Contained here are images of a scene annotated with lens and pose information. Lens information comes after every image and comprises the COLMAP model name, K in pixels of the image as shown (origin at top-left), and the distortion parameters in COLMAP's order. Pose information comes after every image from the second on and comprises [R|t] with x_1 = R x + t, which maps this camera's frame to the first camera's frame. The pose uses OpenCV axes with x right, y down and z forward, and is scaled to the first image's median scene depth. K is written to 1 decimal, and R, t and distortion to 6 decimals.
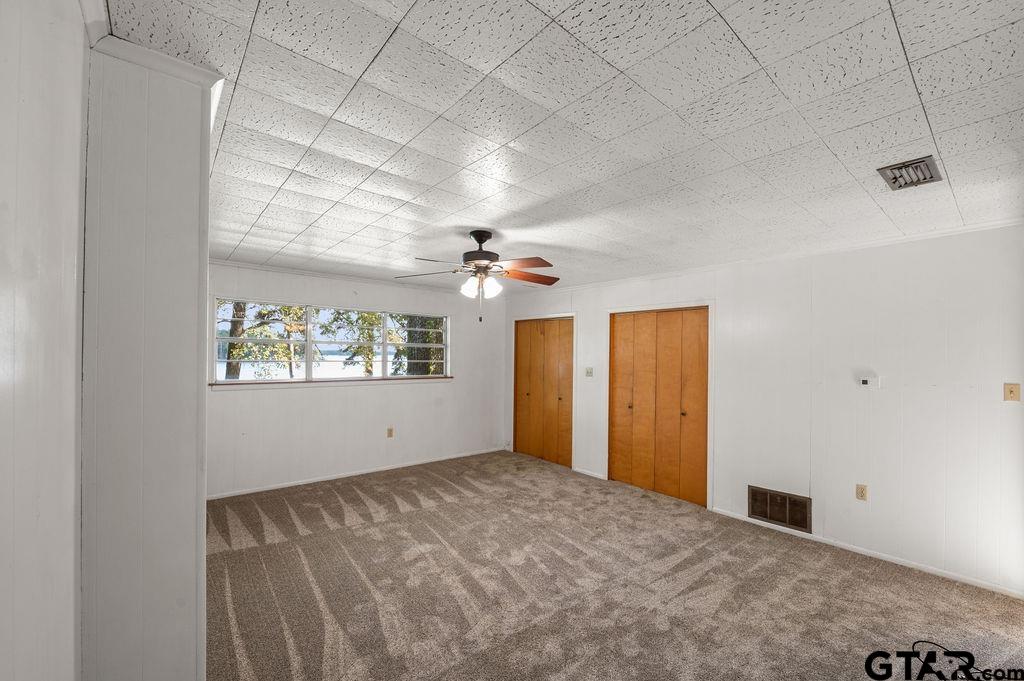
lens RADIAL K [[425.0, 0, 510.7], [0, 425.0, 351.8], [0, 0, 1]] dist [-0.005058, -0.000222]
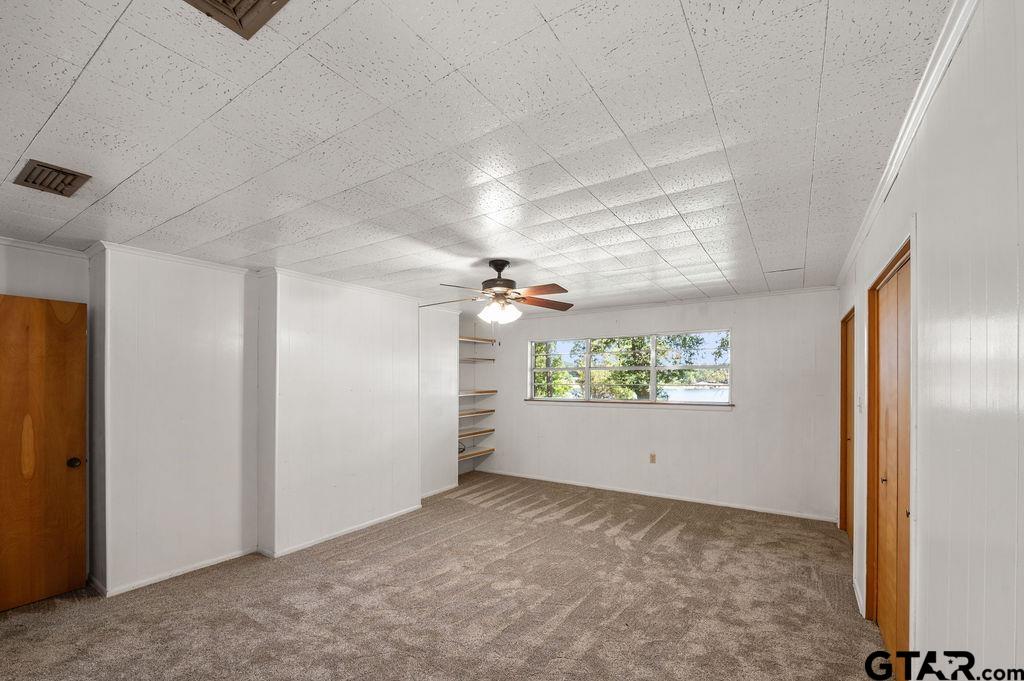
lens RADIAL K [[427.4, 0, 534.6], [0, 427.4, 368.7], [0, 0, 1]] dist [-0.010441, -0.000214]
pose [[0.315629, -0.030473, -0.948393, 0.698580], [0.009912, 0.999536, -0.028817, 0.013980], [0.948831, -0.000305, 0.315785, 0.540829]]
